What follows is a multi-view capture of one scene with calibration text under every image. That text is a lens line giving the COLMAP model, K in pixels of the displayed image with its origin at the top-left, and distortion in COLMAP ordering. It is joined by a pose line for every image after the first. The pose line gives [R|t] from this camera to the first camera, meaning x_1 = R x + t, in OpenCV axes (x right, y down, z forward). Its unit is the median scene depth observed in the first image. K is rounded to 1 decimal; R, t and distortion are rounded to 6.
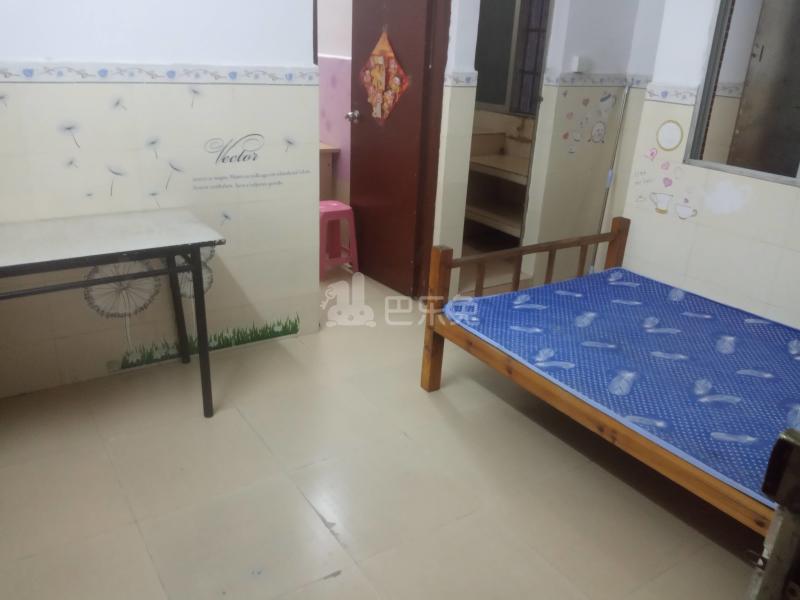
lens RADIAL K [[652.7, 0, 405.6], [0, 652.7, 304.0], [0, 0, 1]] dist [0.108277, -0.181192]
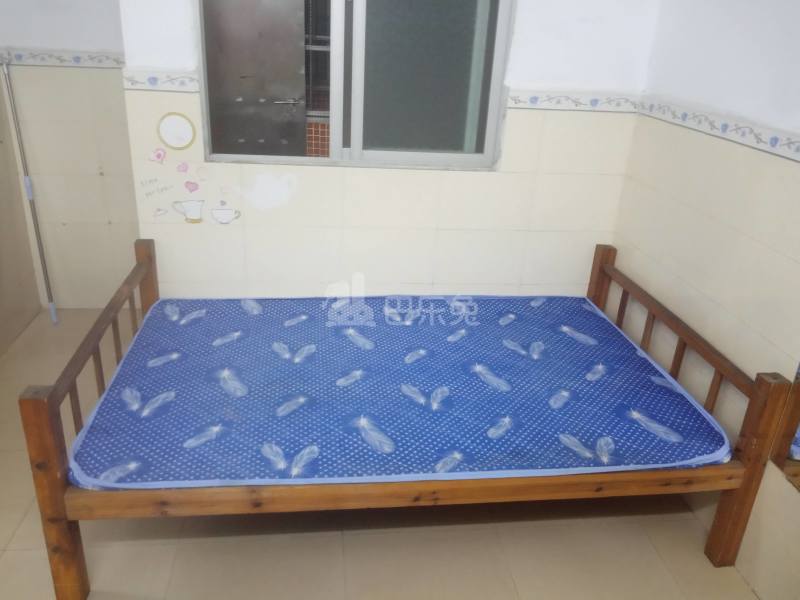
lens RADIAL K [[652.7, 0, 405.6], [0, 652.7, 304.0], [0, 0, 1]] dist [0.108277, -0.181192]
pose [[0.449321, -0.381798, 0.807676, -0.219244], [0.303104, 0.915603, 0.264195, -0.195967], [-0.840380, 0.126101, 0.527124, 0.375324]]
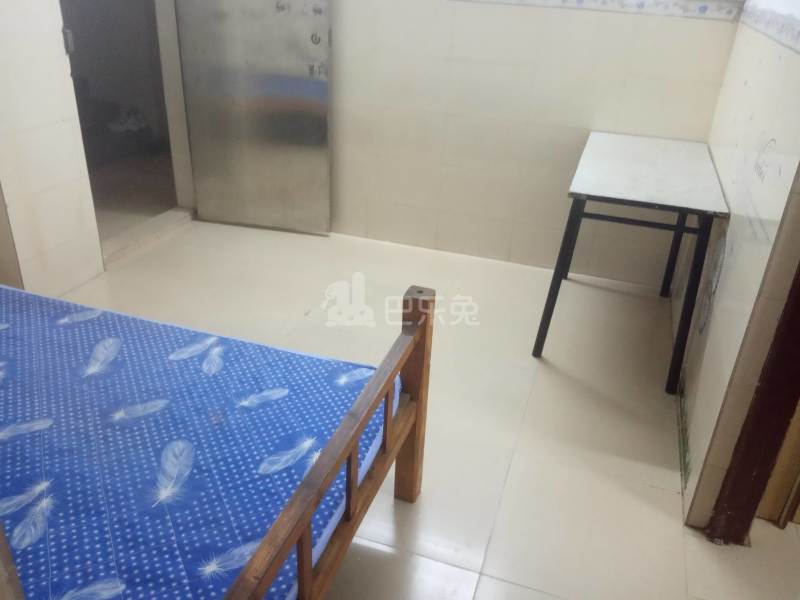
lens RADIAL K [[652.7, 0, 405.6], [0, 652.7, 304.0], [0, 0, 1]] dist [0.108277, -0.181192]
pose [[-0.785049, 0.205857, -0.584227, 0.380676], [-0.308226, 0.688289, 0.656700, -0.425527], [0.537303, 0.695615, -0.476890, 1.176679]]
